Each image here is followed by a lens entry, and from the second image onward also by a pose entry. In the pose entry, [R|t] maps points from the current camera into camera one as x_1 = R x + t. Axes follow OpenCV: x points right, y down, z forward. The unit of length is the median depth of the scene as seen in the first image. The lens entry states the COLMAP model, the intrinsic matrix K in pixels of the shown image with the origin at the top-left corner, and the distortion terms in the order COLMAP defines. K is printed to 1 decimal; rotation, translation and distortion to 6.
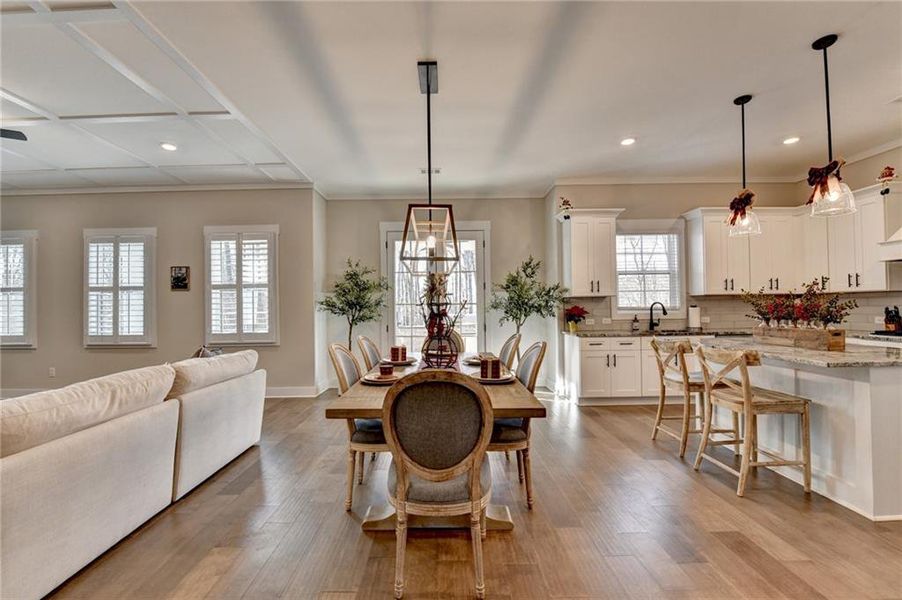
lens RADIAL K [[371.4, 0, 441.1], [0, 371.4, 302.0], [0, 0, 1]] dist [-0.015742, -0.000927]
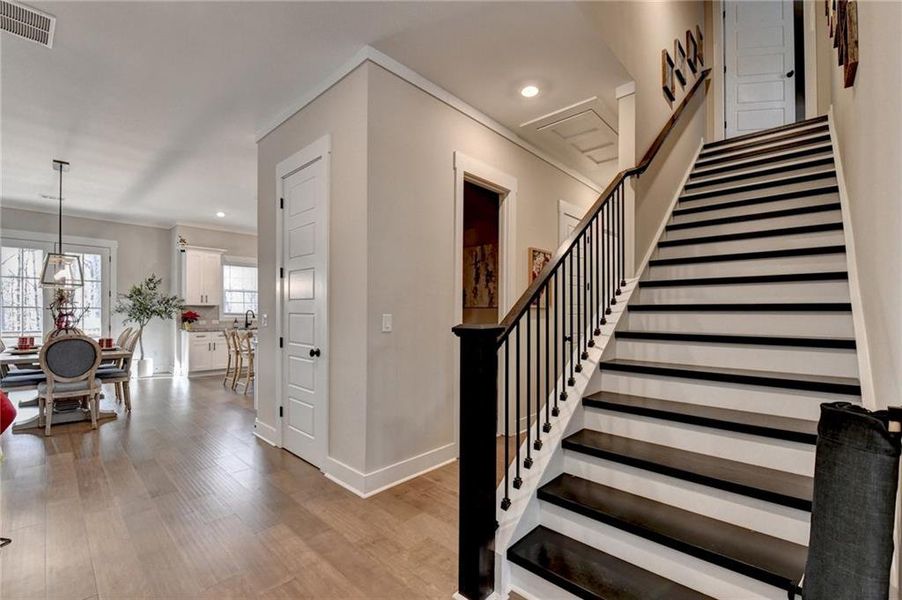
lens RADIAL K [[386.8, 0, 450.1], [0, 386.8, 315.4], [0, 0, 1]] dist [-0.016102, -0.000025]
pose [[0.680250, 0.011504, 0.732890, -0.049227], [-0.022694, 0.999728, 0.005371, -0.005638], [-0.732629, -0.020285, 0.680326, -0.798023]]
